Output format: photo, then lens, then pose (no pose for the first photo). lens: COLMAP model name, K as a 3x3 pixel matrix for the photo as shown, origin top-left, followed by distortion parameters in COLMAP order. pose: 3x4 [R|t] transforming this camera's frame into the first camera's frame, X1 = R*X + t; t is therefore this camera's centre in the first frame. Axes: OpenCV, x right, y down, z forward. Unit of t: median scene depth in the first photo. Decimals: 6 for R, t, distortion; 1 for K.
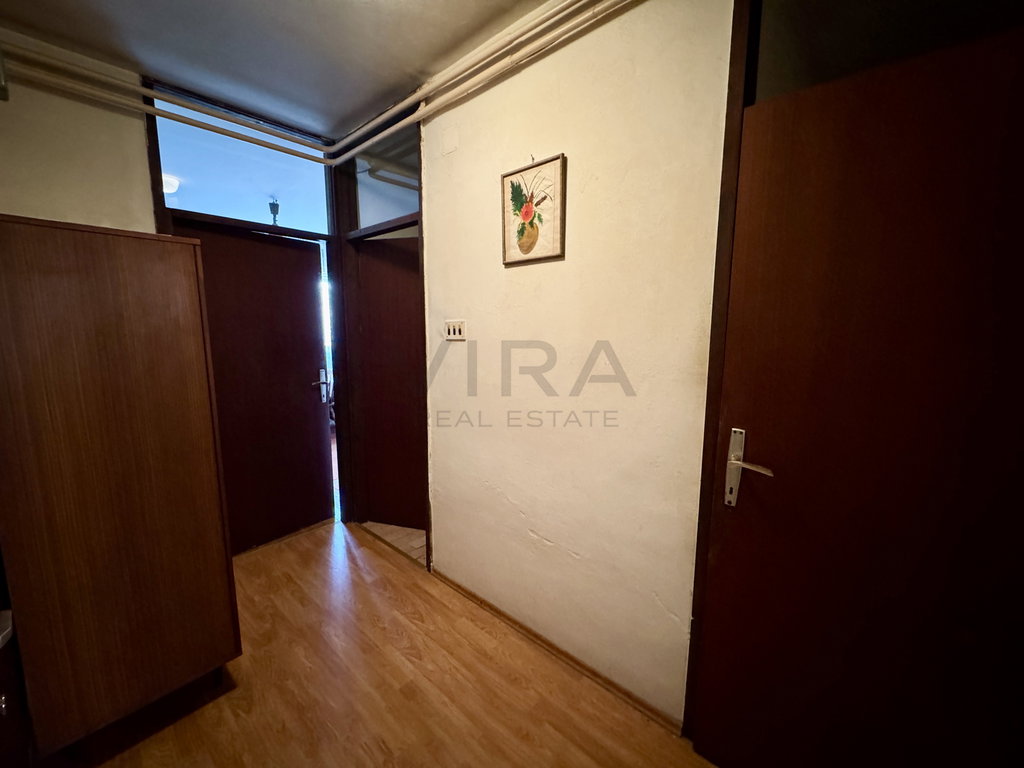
lens RADIAL K [[404.5, 0, 506.3], [0, 404.5, 383.7], [0, 0, 1]] dist [-0.003458, 0.000125]
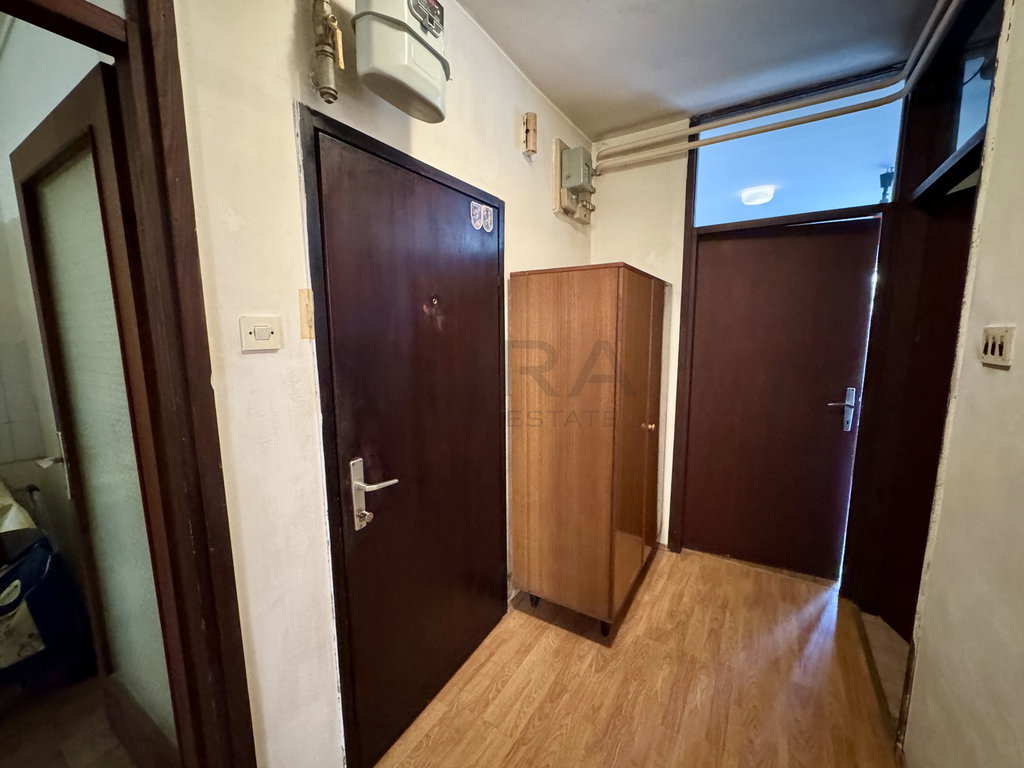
lens RADIAL K [[404.5, 0, 509.3], [0, 404.5, 386.0], [0, 0, 1]] dist [-0.003458, 0.000125]
pose [[0.168105, 0.134221, -0.976589, 0.248841], [-0.122222, 0.985881, 0.114459, -0.067524], [0.978163, 0.100120, 0.182136, 0.342784]]
